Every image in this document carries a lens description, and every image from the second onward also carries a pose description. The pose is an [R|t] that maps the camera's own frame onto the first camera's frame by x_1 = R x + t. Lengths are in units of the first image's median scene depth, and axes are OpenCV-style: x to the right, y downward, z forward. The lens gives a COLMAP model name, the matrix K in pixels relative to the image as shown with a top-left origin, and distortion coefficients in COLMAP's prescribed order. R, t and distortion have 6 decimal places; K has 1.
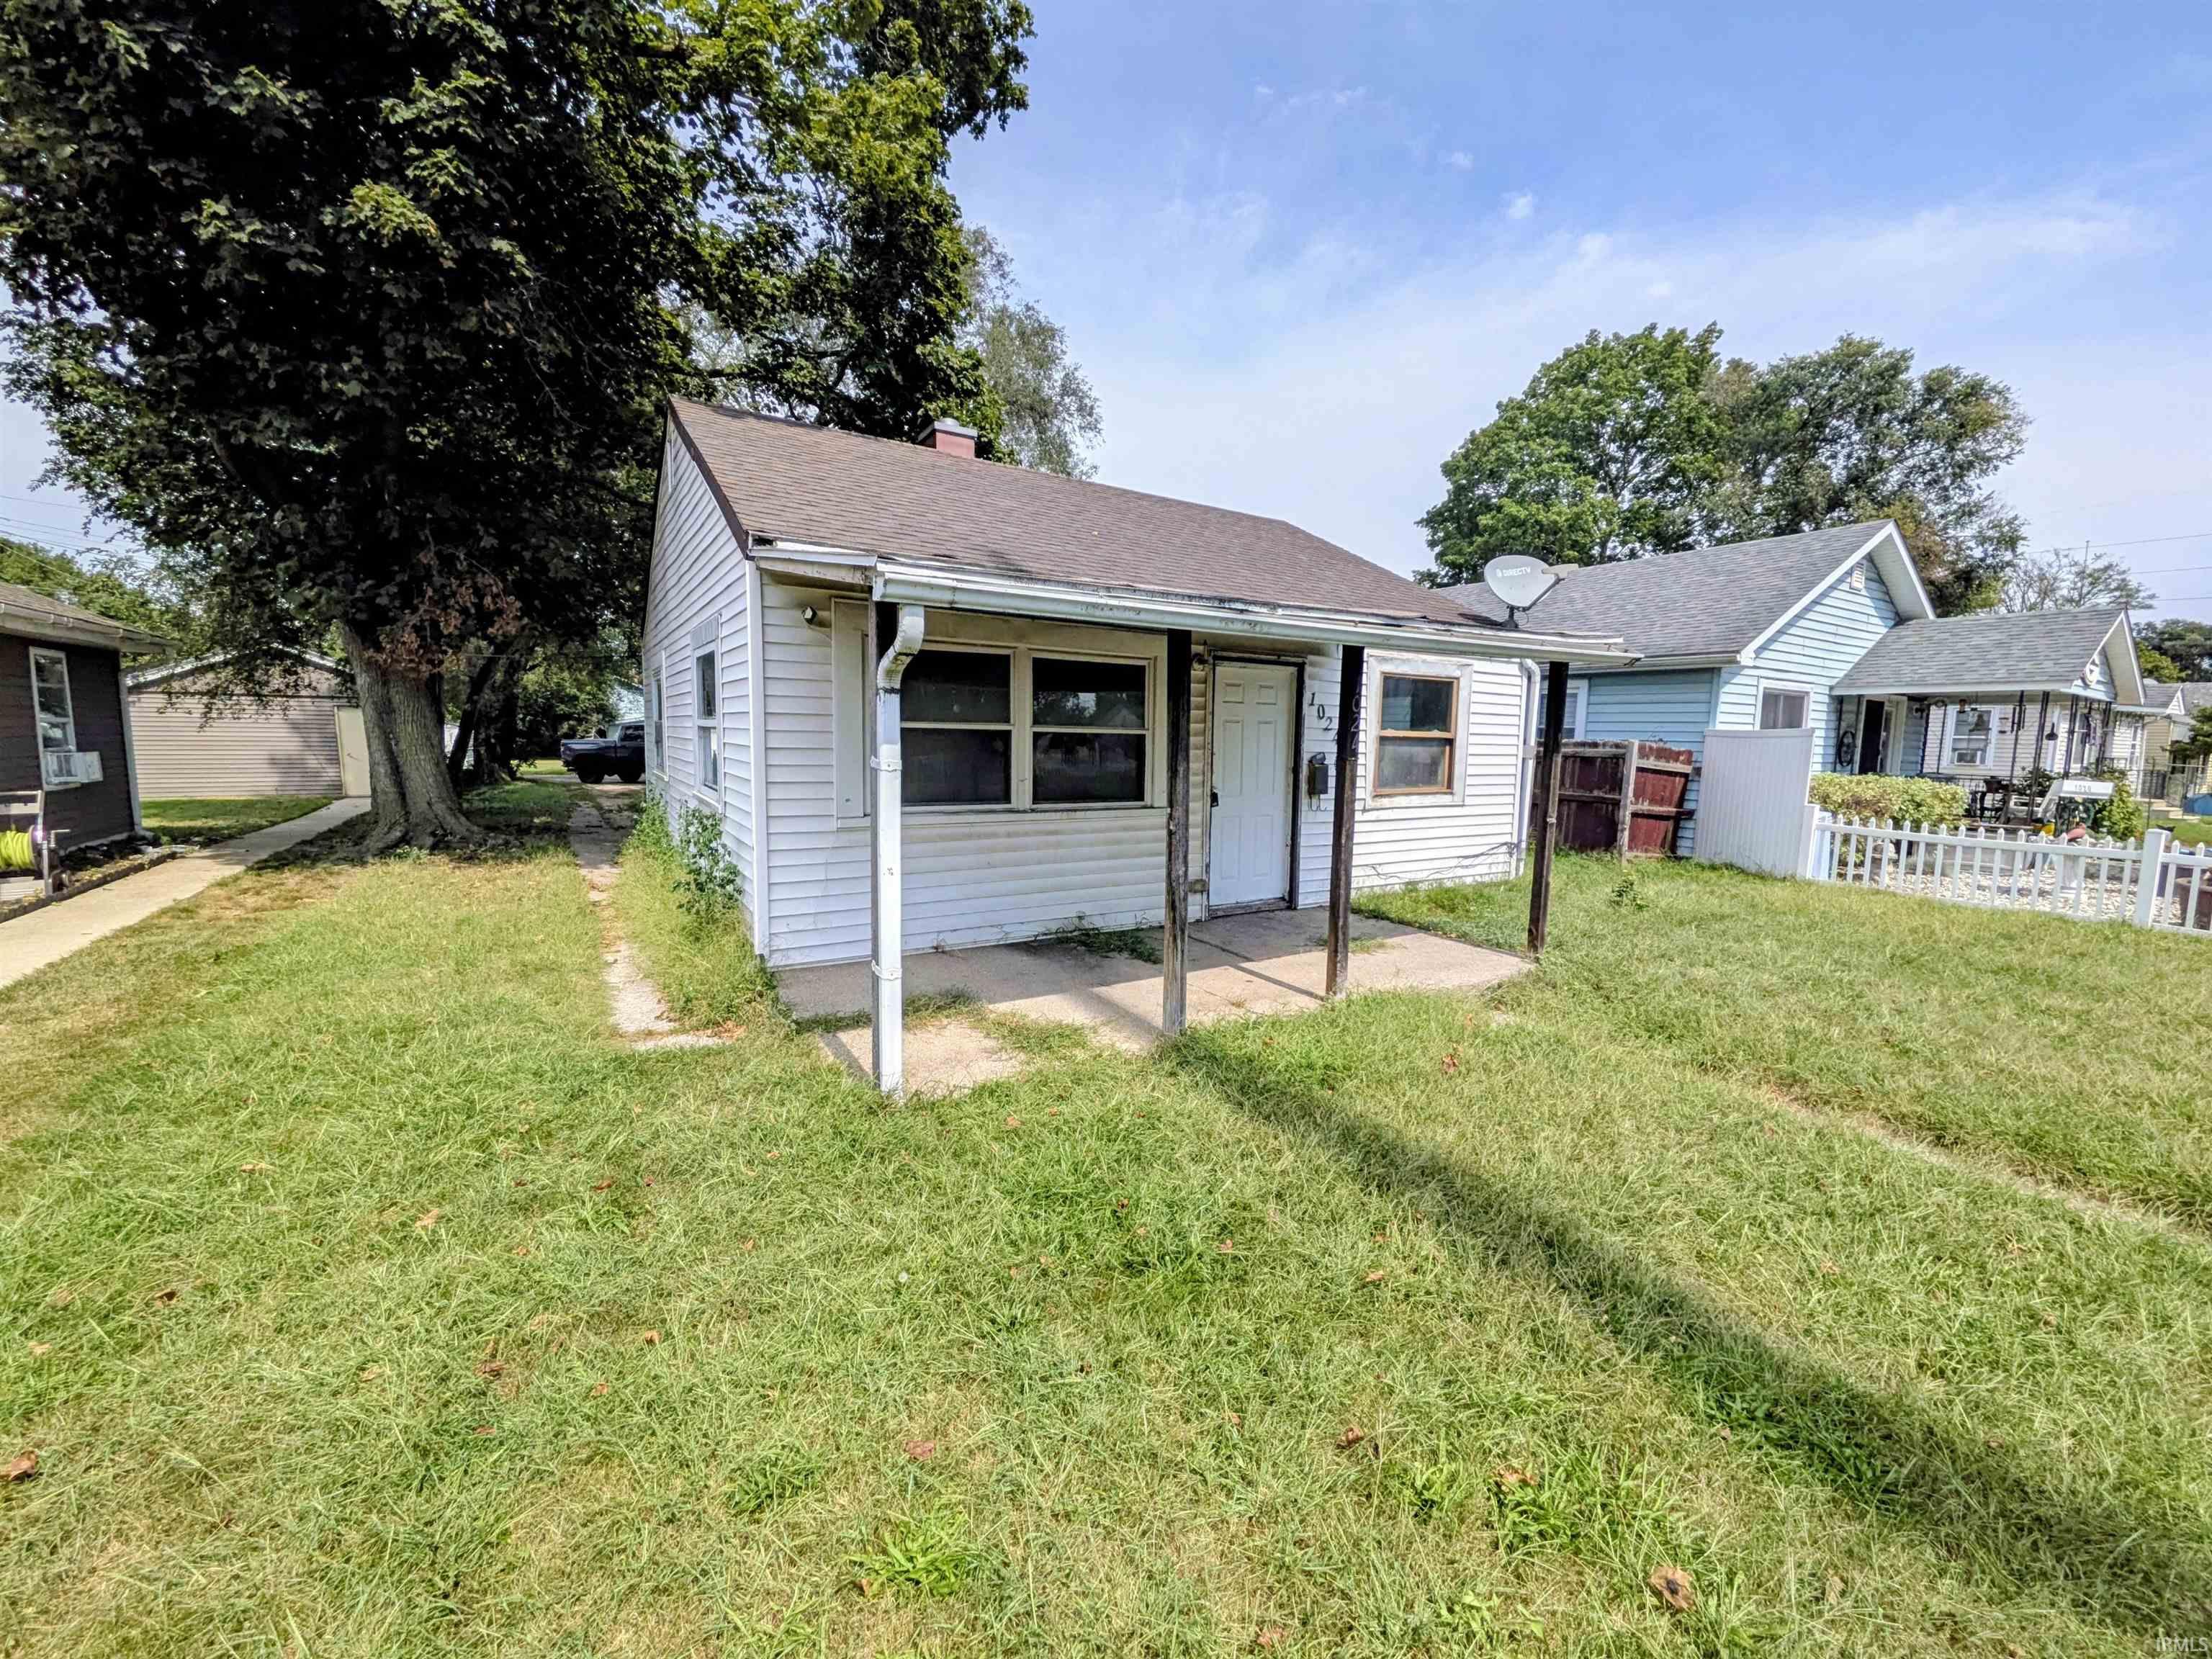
lens RADIAL K [[879.2, 0, 1109.3], [0, 879.2, 824.6], [0, 0, 1]] dist [0.007487, -0.002022]
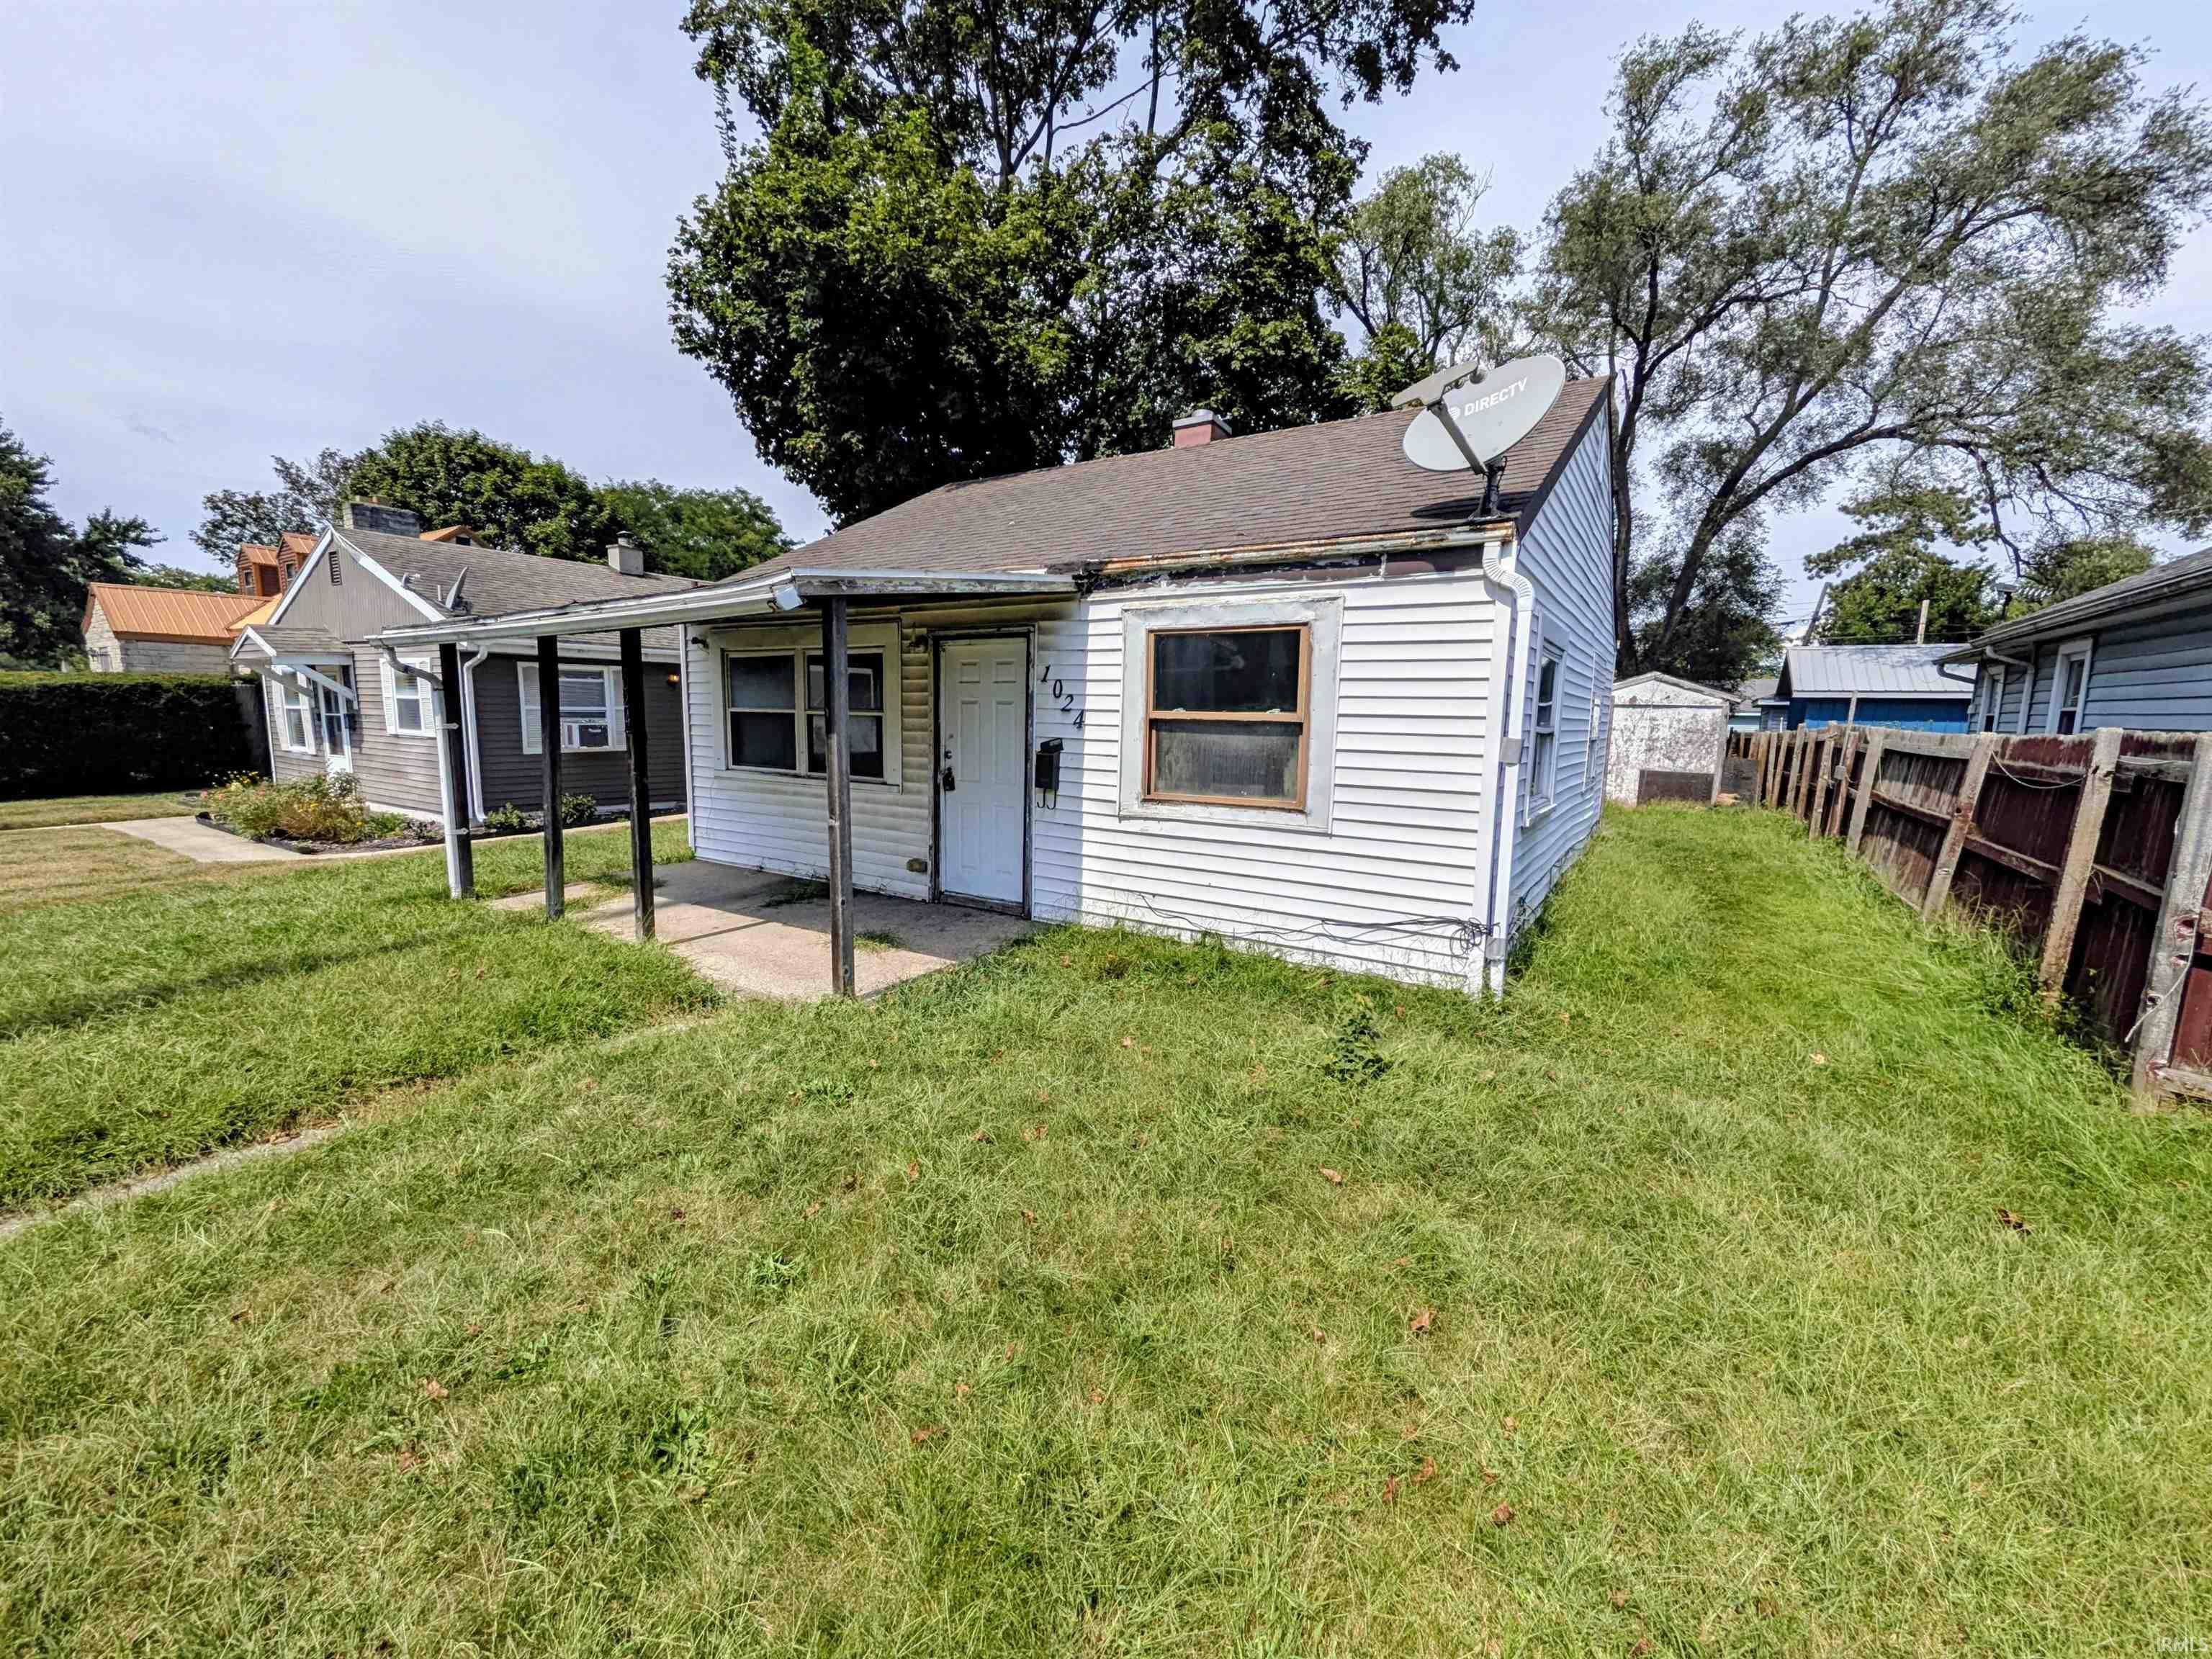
lens RADIAL K [[879.2, 0, 1106.7], [0, 879.2, 841.3], [0, 0, 1]] dist [0.007487, -0.002022]
pose [[0.424733, 0.117329, -0.897683, 0.951182], [-0.103943, 0.991329, 0.080388, -0.053878], [0.899332, 0.059164, 0.433246, 0.650703]]
